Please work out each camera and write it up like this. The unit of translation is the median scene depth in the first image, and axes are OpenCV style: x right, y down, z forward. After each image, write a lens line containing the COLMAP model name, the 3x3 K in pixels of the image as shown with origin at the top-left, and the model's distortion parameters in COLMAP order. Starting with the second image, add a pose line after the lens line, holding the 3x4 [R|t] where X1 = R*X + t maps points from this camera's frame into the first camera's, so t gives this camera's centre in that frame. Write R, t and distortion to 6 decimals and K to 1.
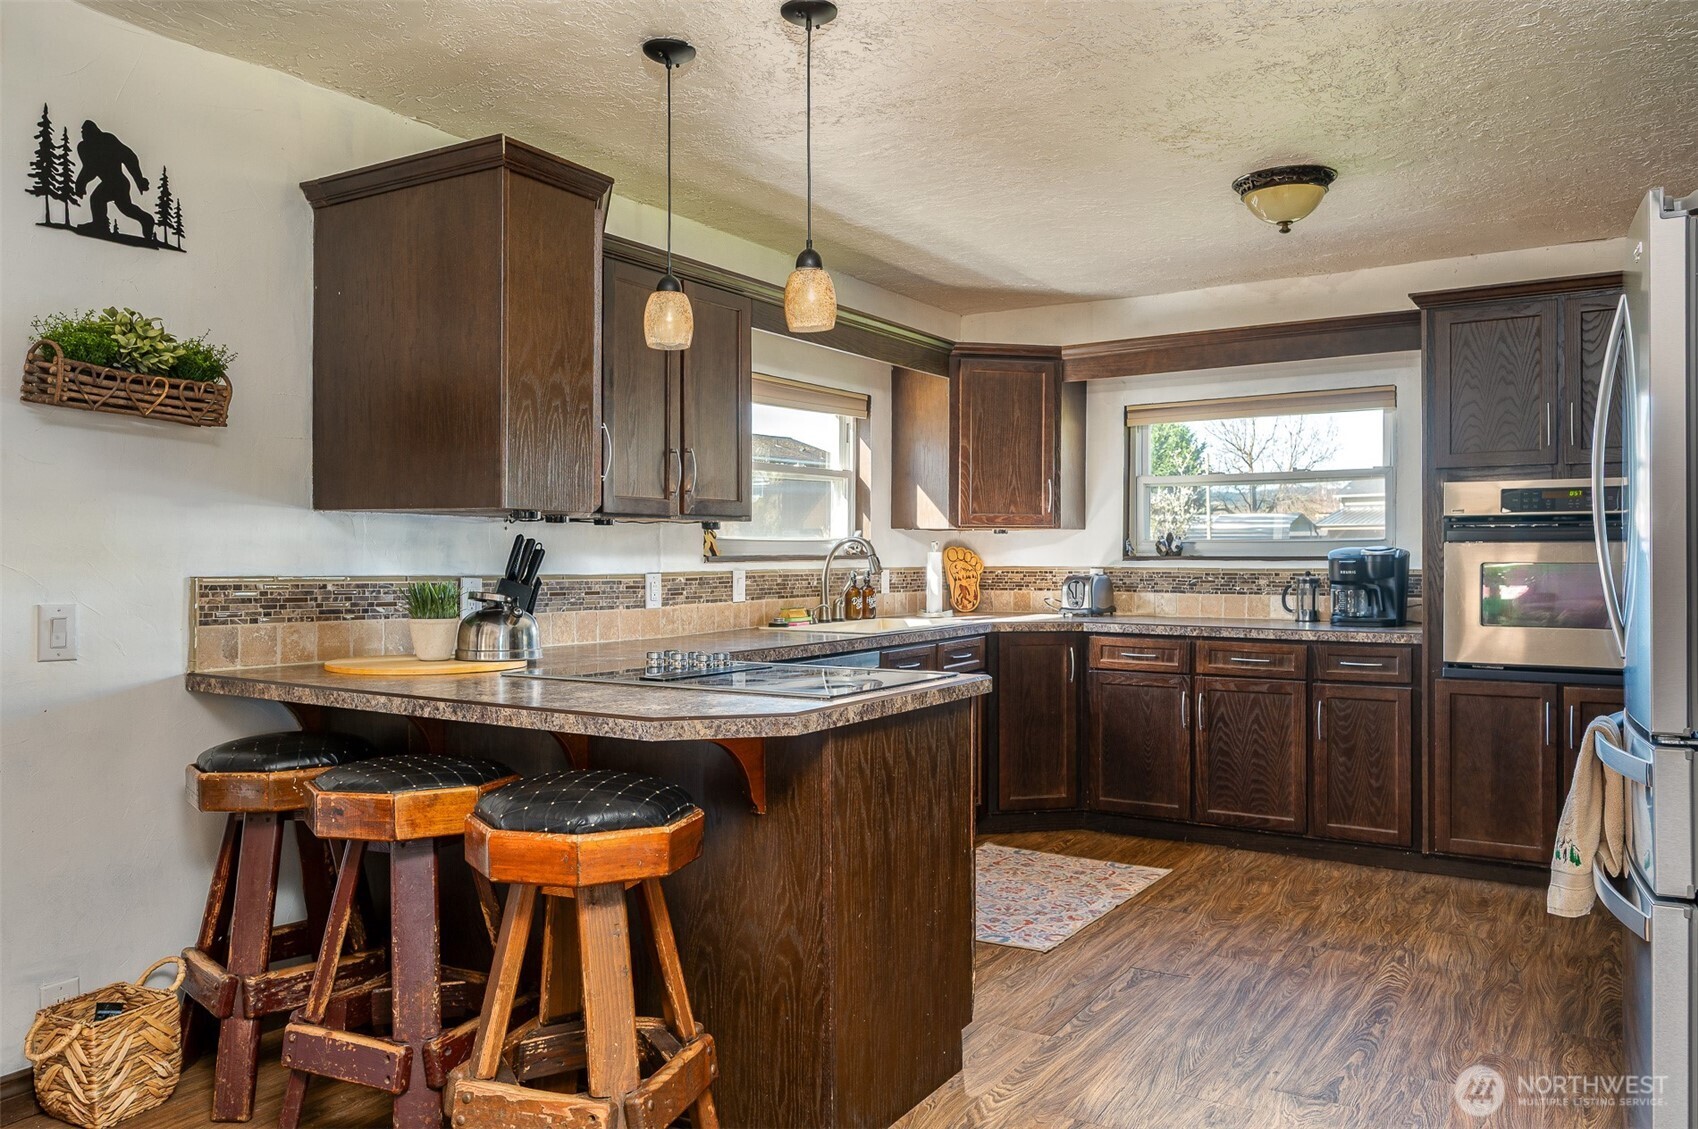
lens RADIAL K [[1204.8, 0, 850.0], [0, 1204.8, 571.4], [0, 0, 1]] dist [-0.008922, 0.010613]
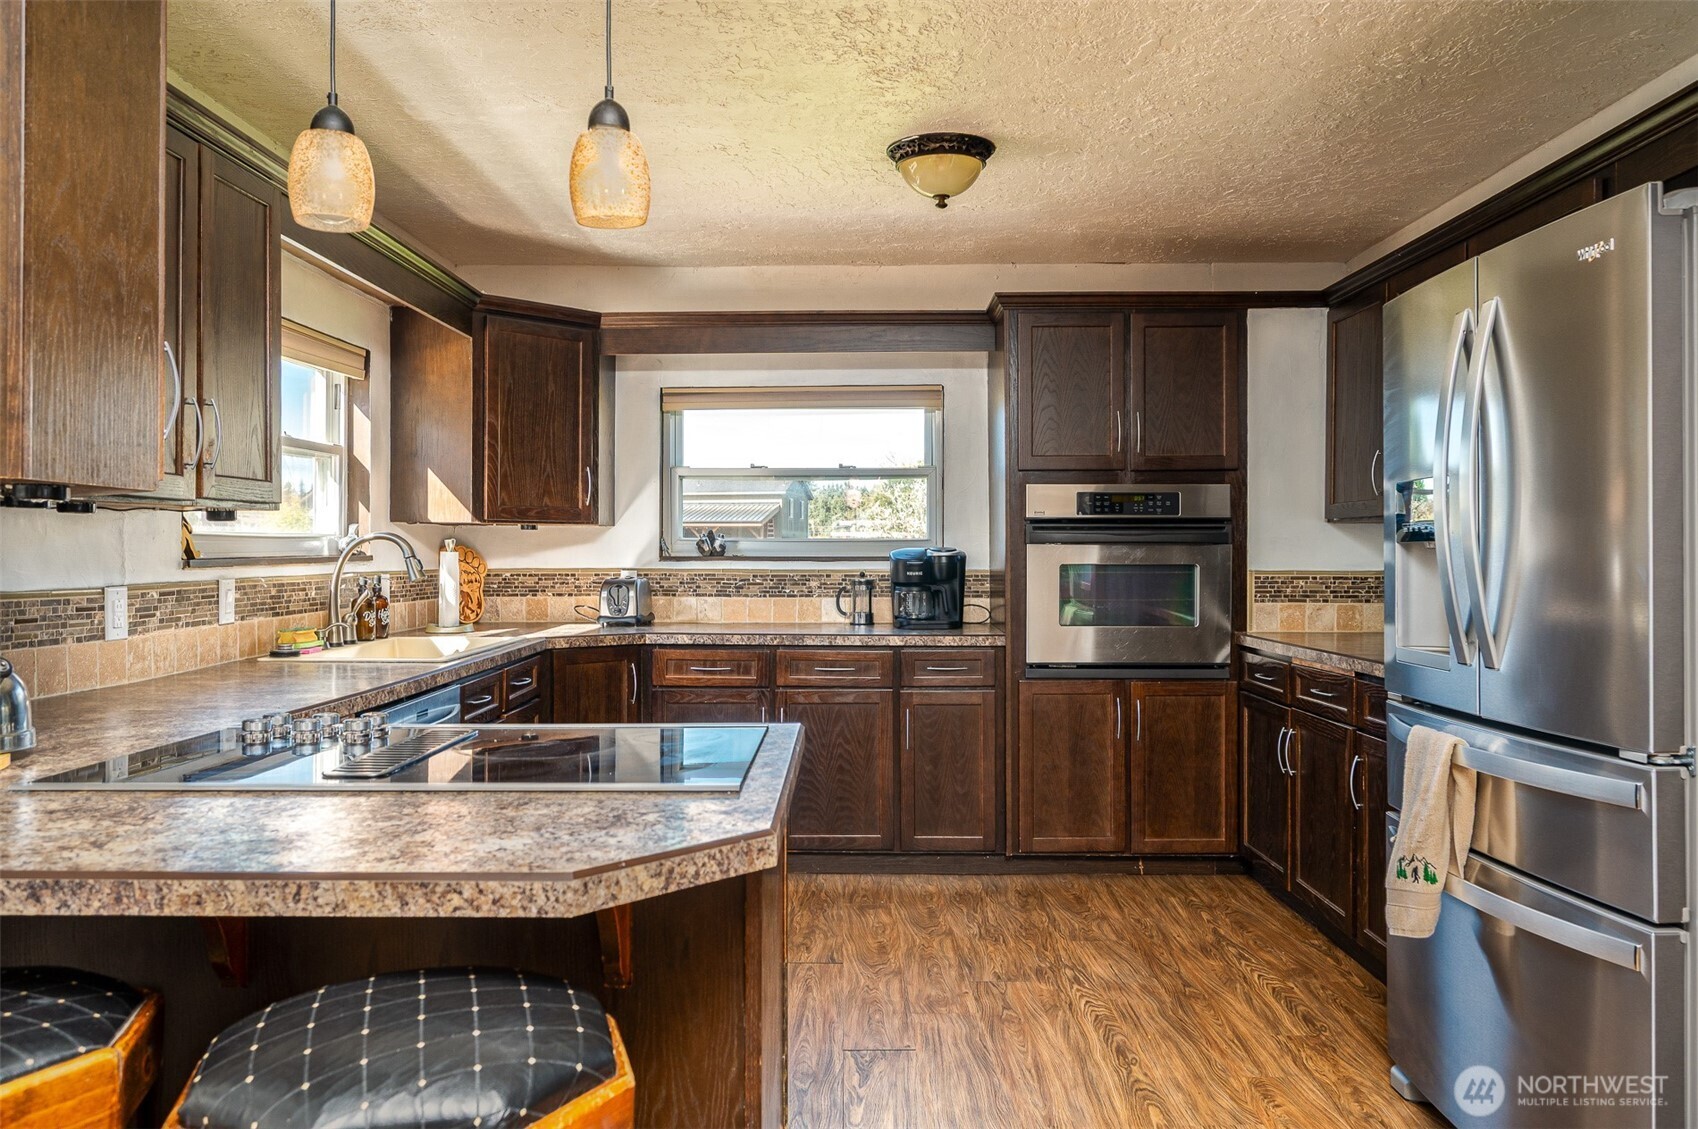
lens RADIAL K [[1204.8, 0, 845.3], [0, 1204.8, 562.5], [0, 0, 1]] dist [-0.008922, 0.010613]
pose [[0.852728, -0.003801, 0.522341, -0.151330], [0.005294, 0.999985, -0.001365, -0.007537], [-0.522328, 0.003929, 0.852735, 0.209951]]
